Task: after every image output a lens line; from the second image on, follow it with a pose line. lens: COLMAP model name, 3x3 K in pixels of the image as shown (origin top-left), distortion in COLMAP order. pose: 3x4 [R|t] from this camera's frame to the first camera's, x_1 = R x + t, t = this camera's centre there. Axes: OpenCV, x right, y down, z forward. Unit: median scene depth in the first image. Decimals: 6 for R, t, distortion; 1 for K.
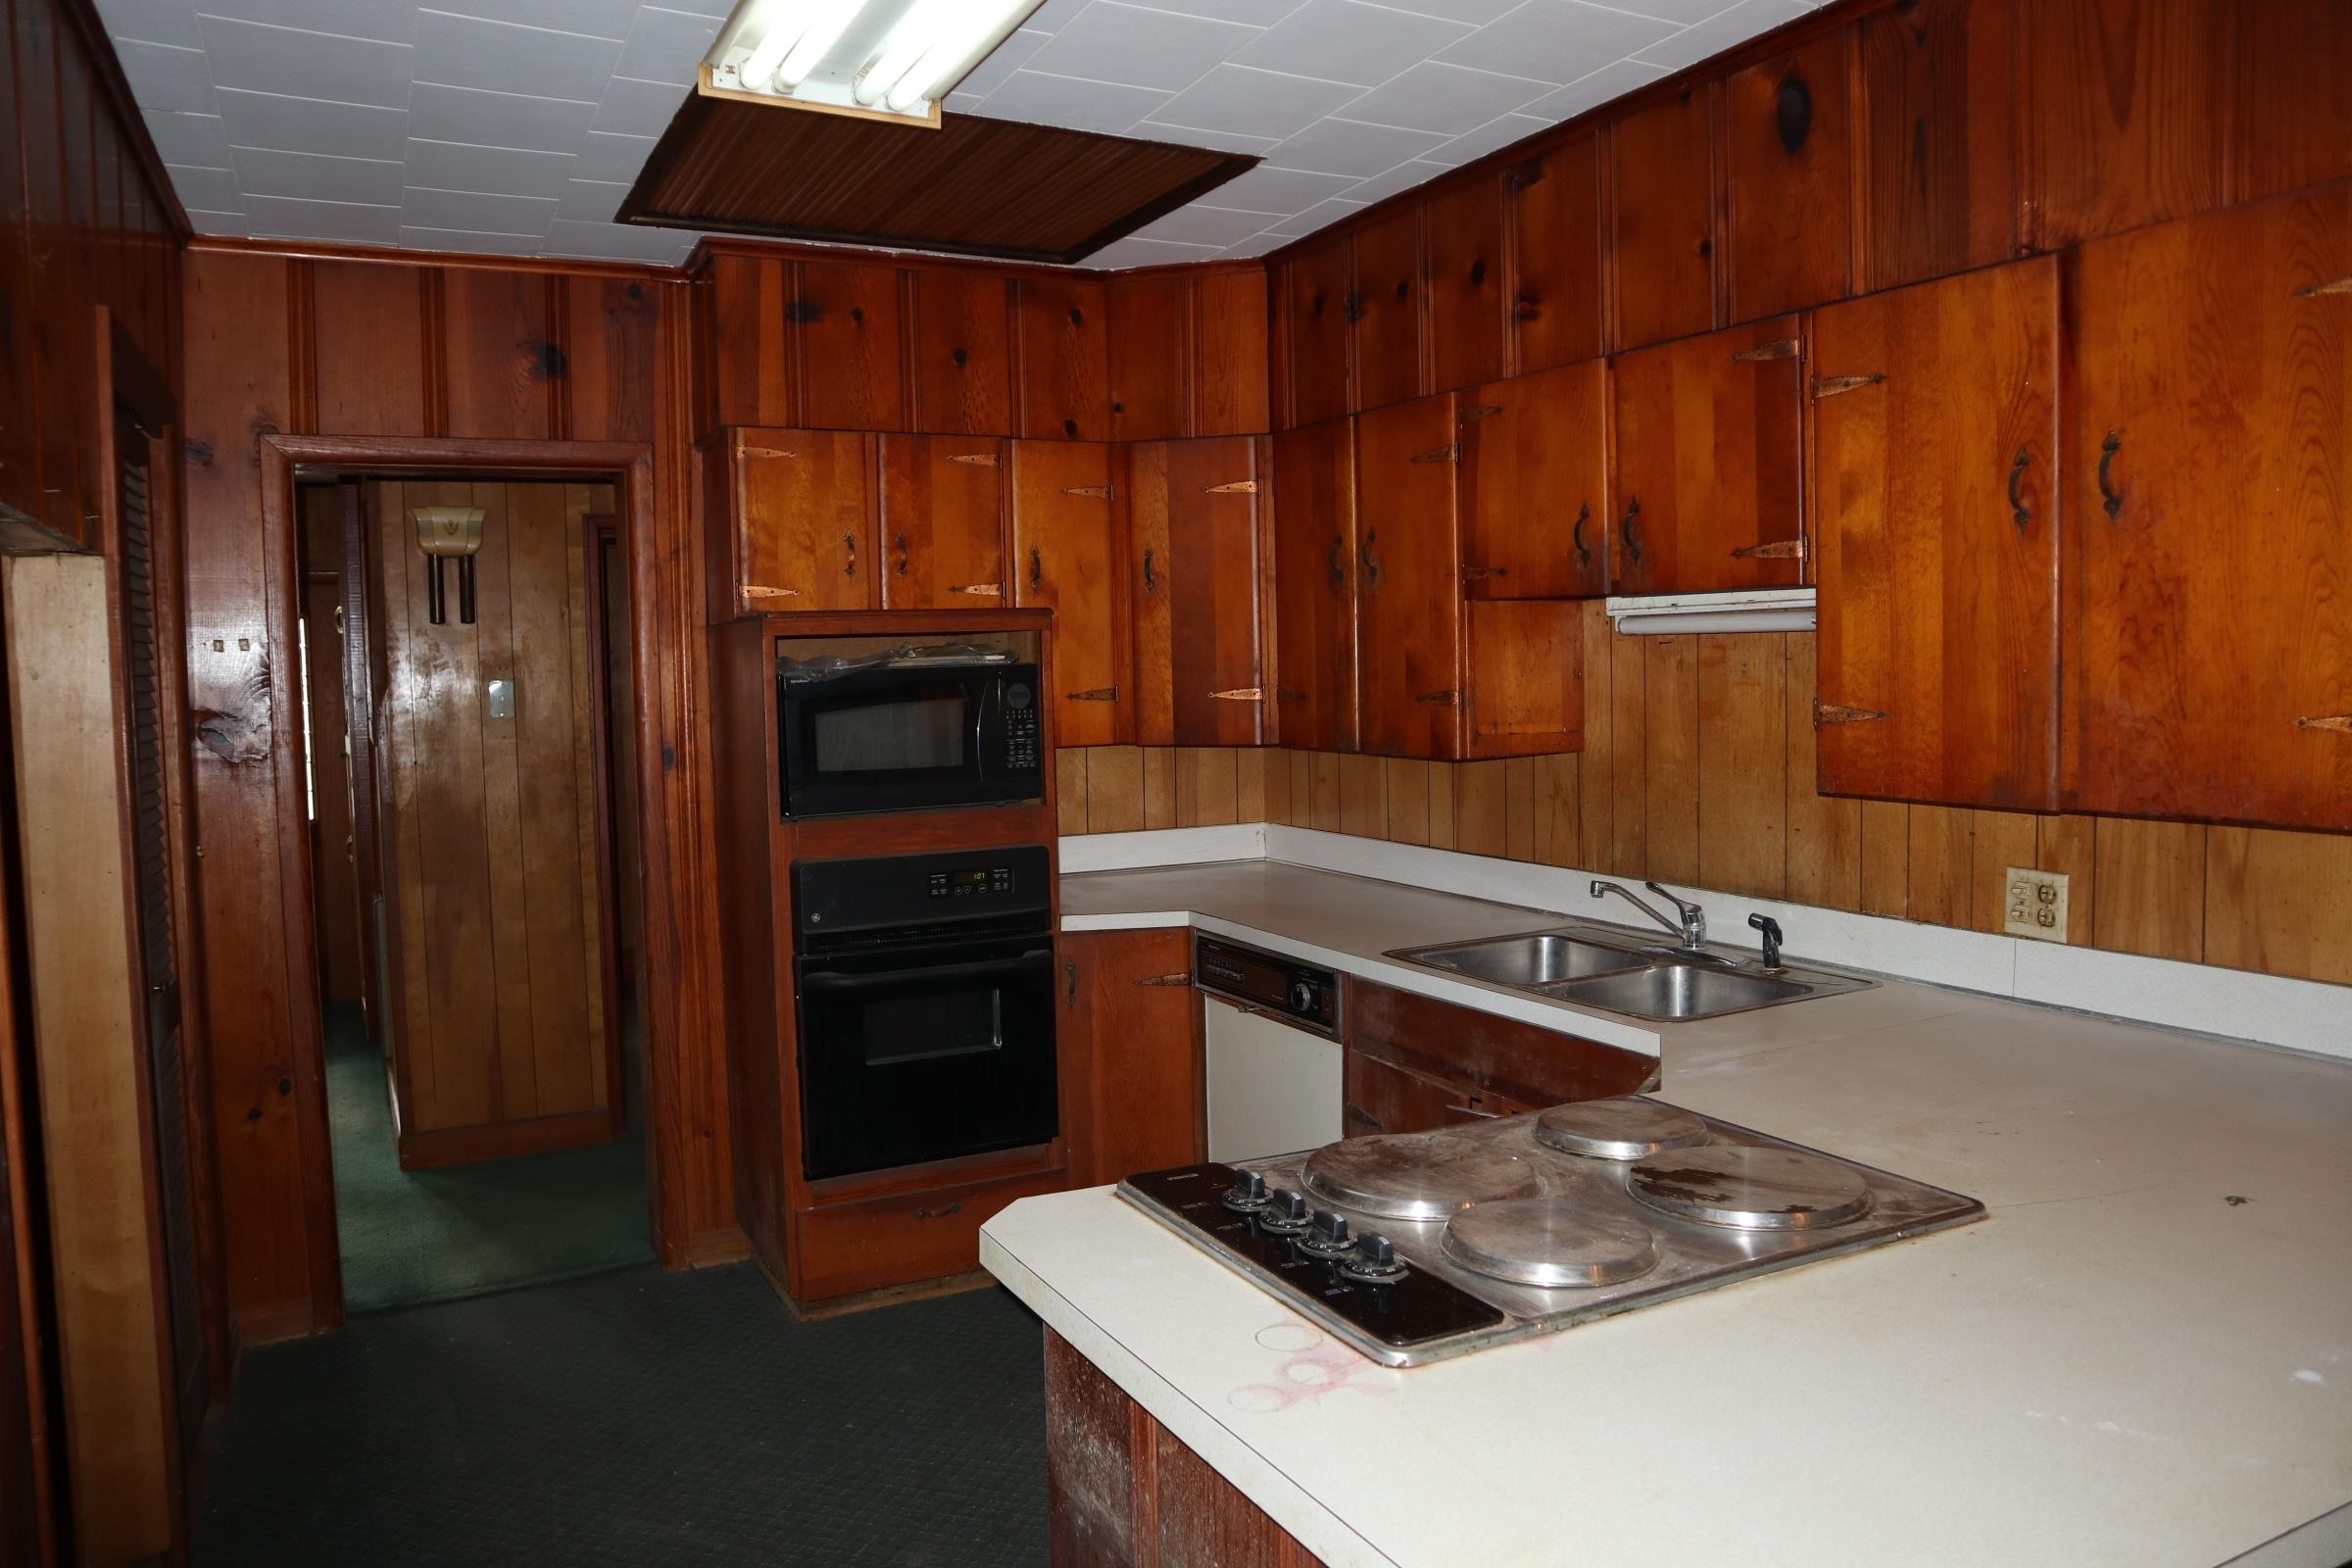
lens RADIAL K [[1685.4, 0, 1156.6], [0, 1685.4, 780.2], [0, 0, 1]] dist [-0.141091, 0.102465]
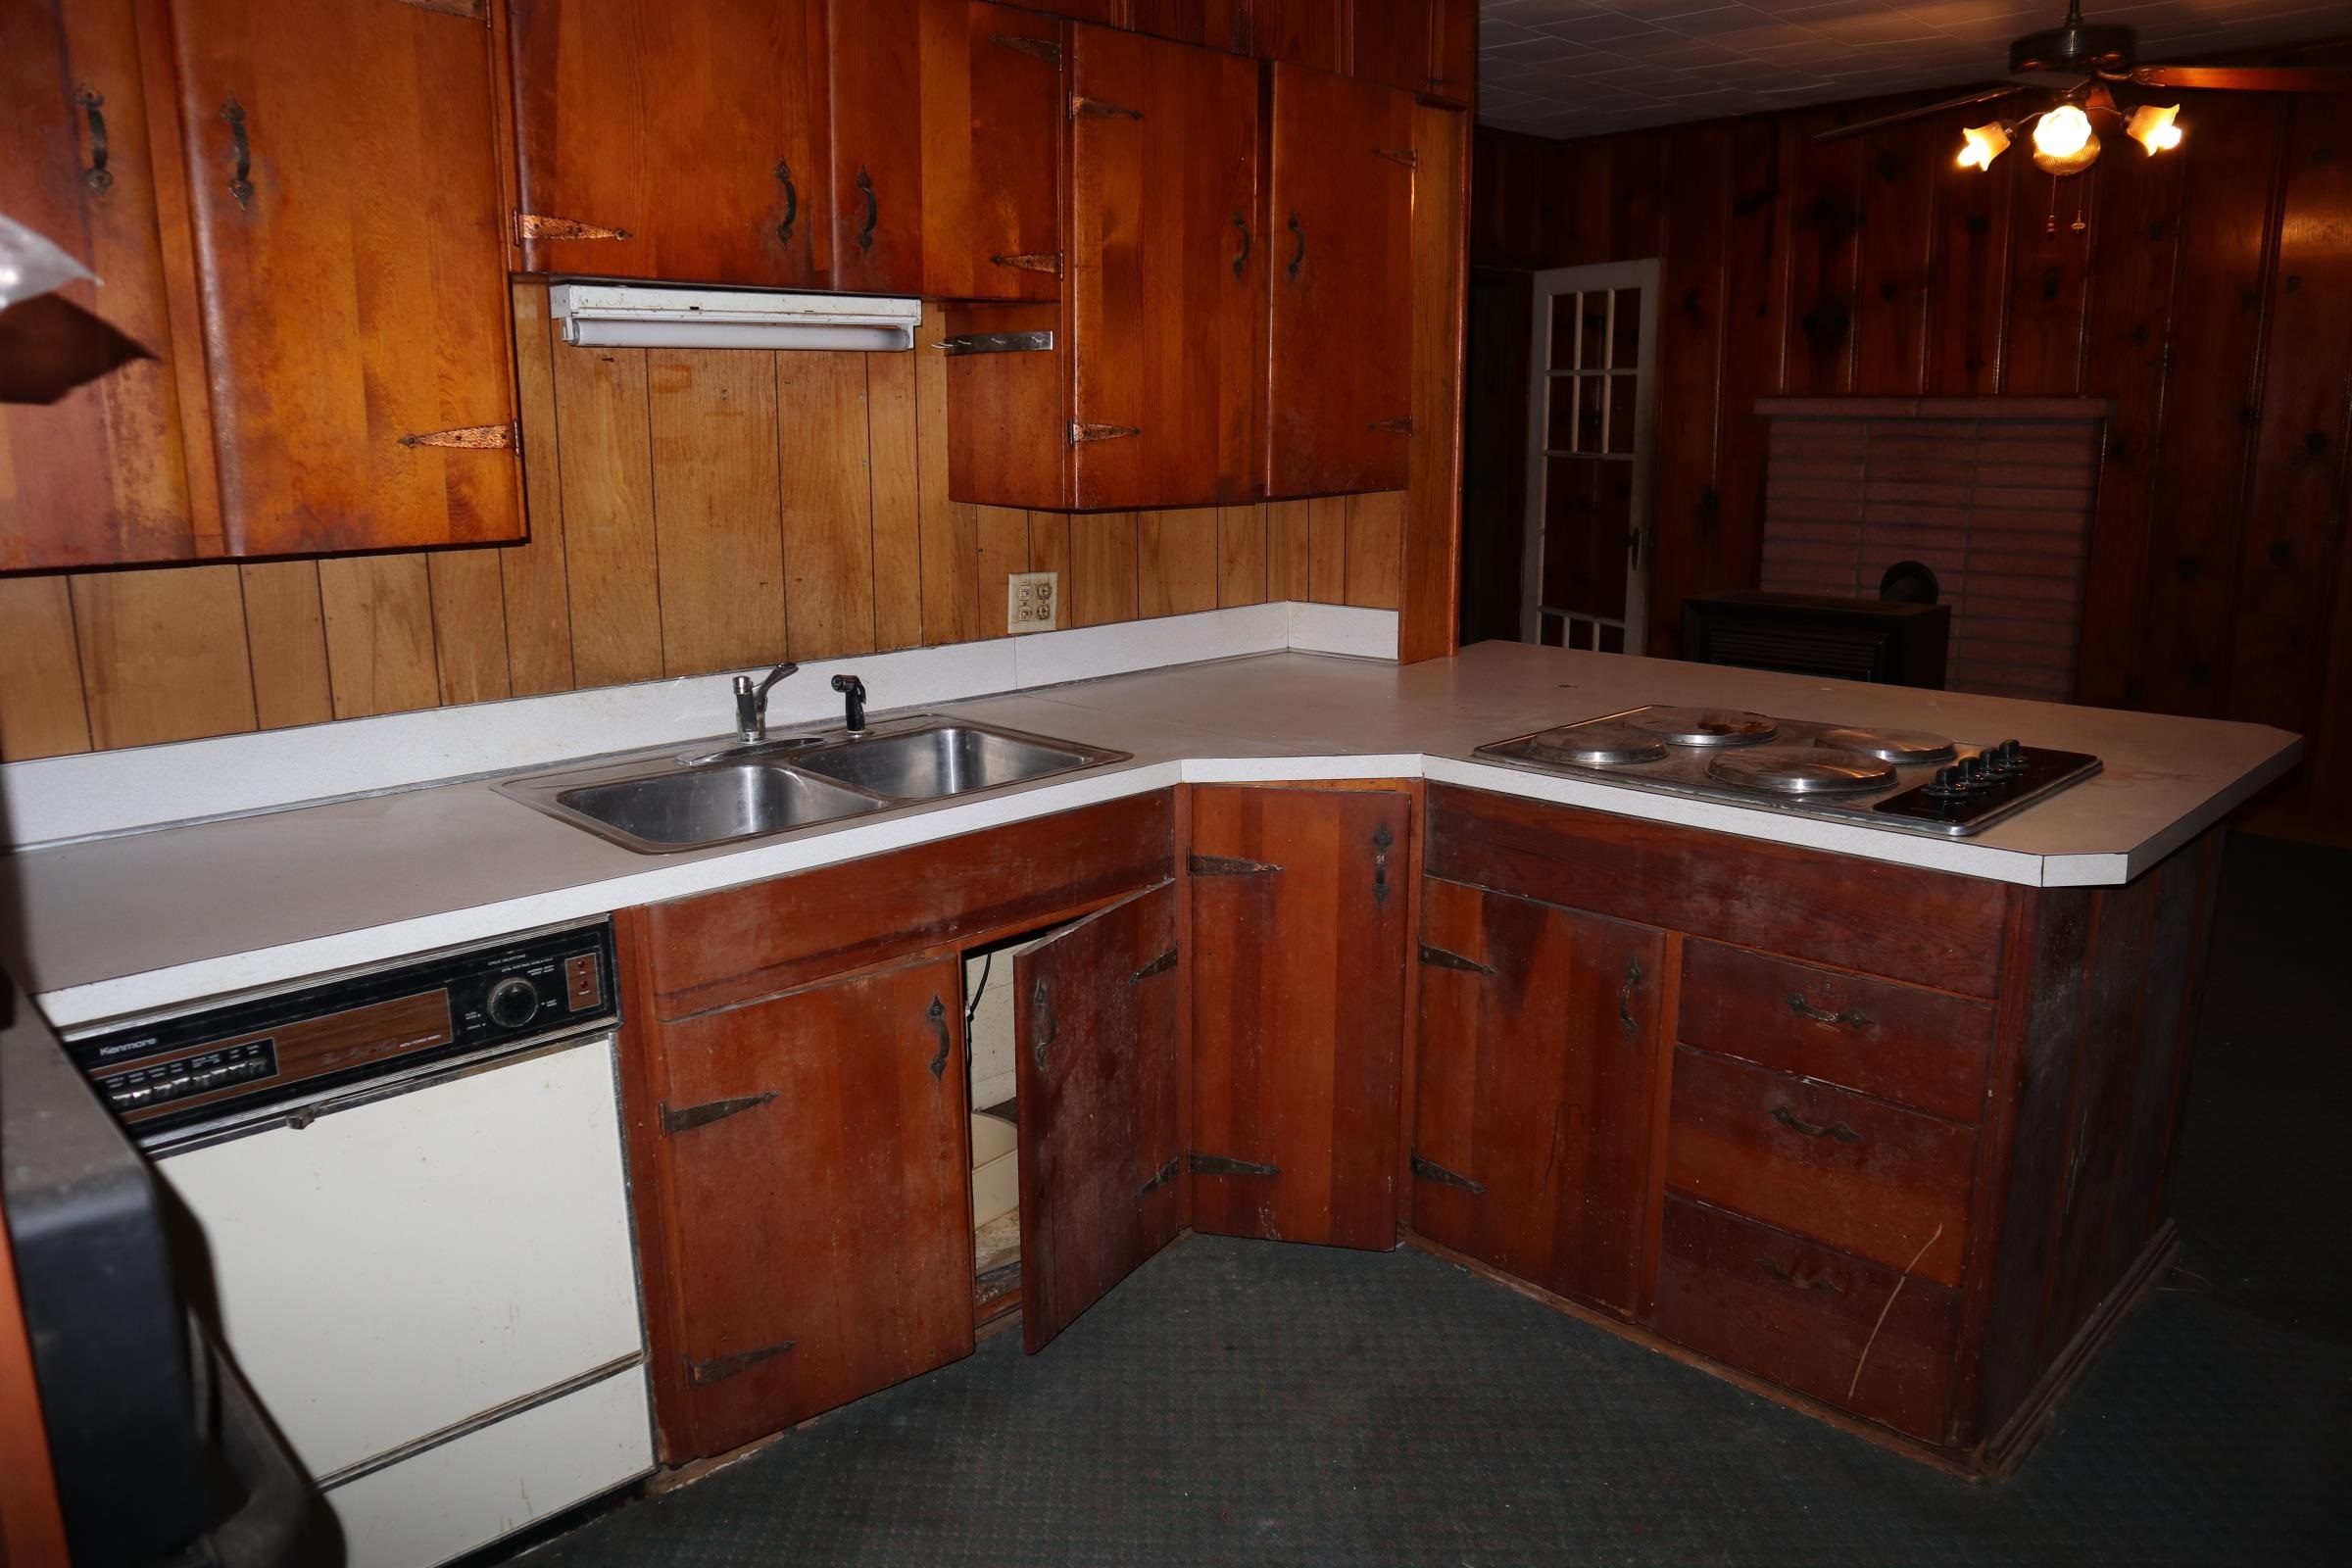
lens RADIAL K [[1685.4, 0, 1156.6], [0, 1685.4, 780.2], [0, 0, 1]] dist [-0.141091, 0.102465]
pose [[-0.283788, -0.202676, 0.937223, -0.543875], [0.067434, 0.970769, 0.230349, -0.060723], [-0.956513, 0.128571, -0.261825, 1.107589]]
